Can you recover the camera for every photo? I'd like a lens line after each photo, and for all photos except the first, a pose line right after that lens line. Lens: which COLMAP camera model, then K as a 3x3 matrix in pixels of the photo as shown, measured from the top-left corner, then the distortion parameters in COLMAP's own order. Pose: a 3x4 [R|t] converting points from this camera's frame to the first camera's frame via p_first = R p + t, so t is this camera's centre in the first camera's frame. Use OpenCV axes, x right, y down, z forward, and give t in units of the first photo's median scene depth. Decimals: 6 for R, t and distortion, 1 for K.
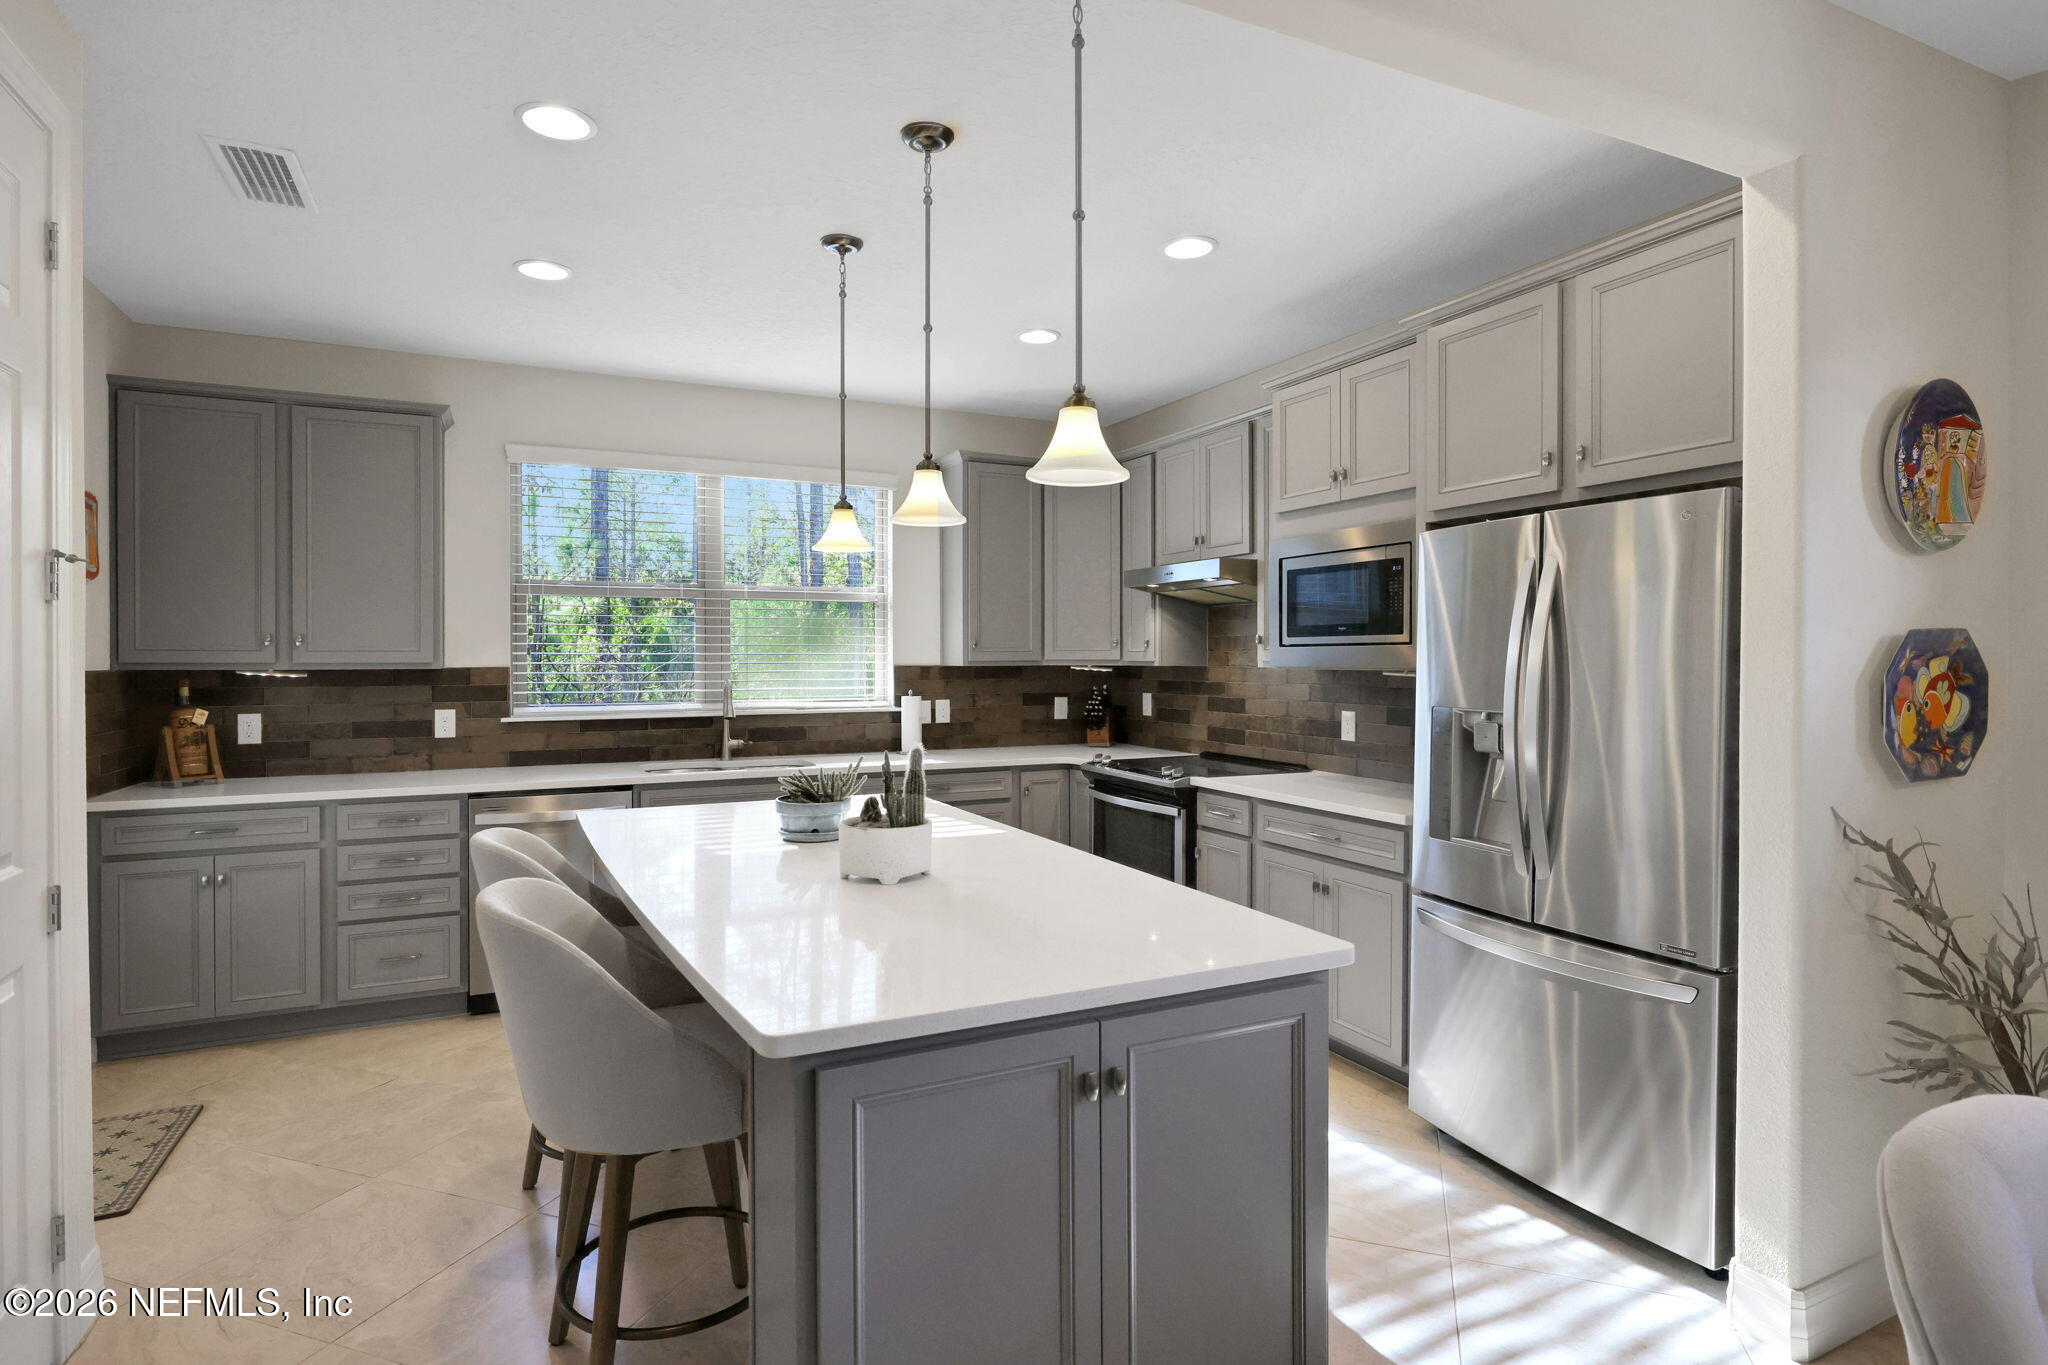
lens RADIAL K [[1029.7, 0, 1036.4], [0, 1029.7, 667.2], [0, 0, 1]] dist [-0.013845, -0.000328]
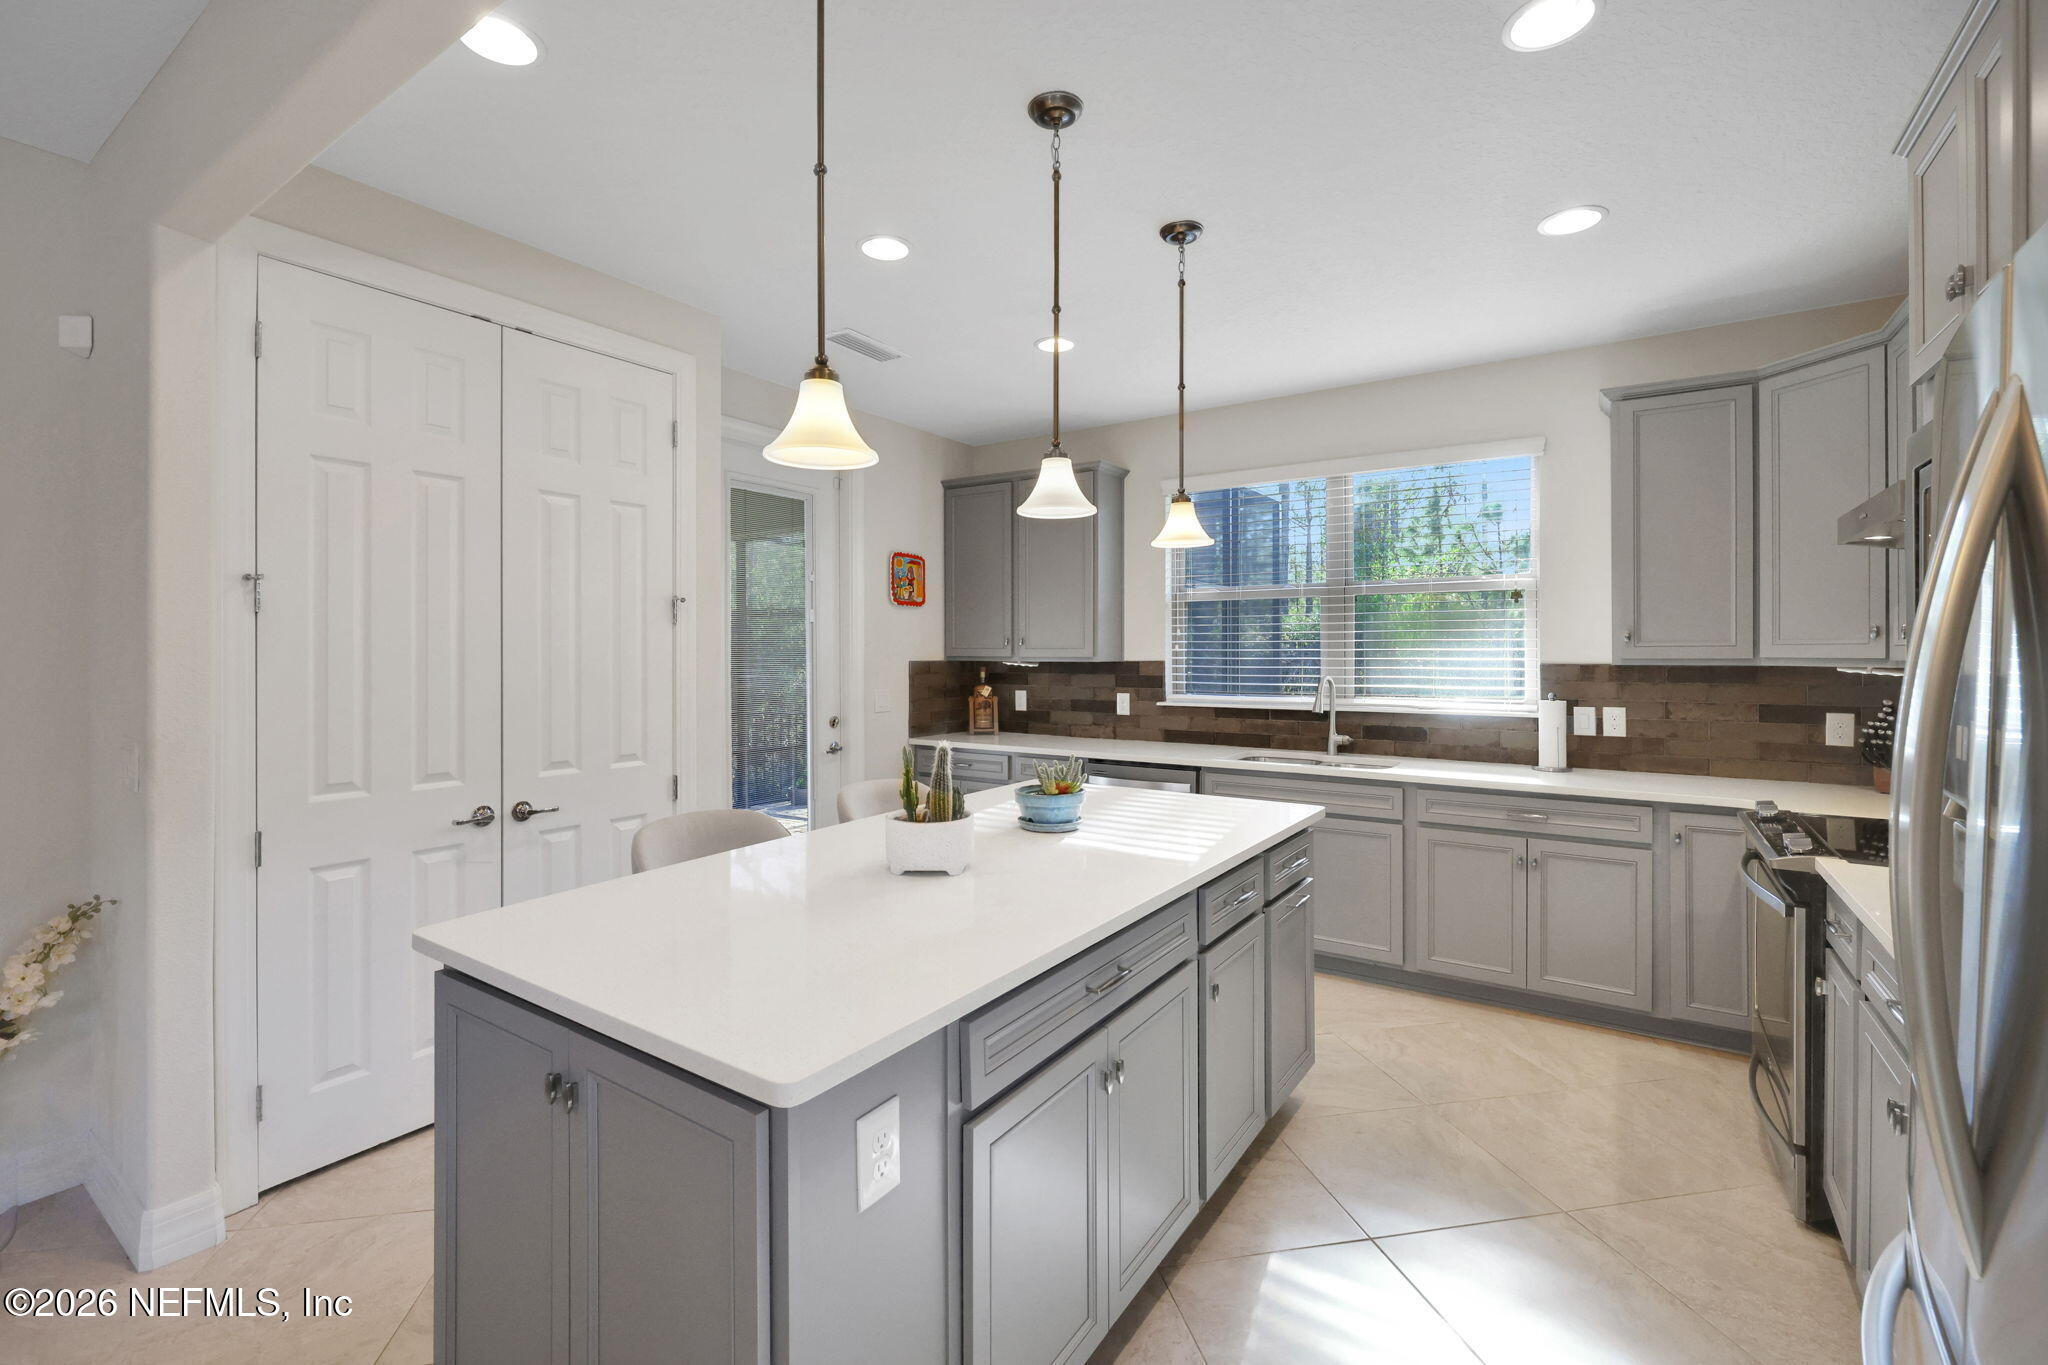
lens RADIAL K [[903.6, 0, 1020.2], [0, 903.6, 651.3], [0, 0, 1]] dist [-0.007631, 0.000178]
pose [[0.496046, 0.000163, -0.868296, 0.339398], [-0.009141, 0.999946, -0.005034, -0.004597], [0.868248, 0.010434, 0.496021, 0.312740]]
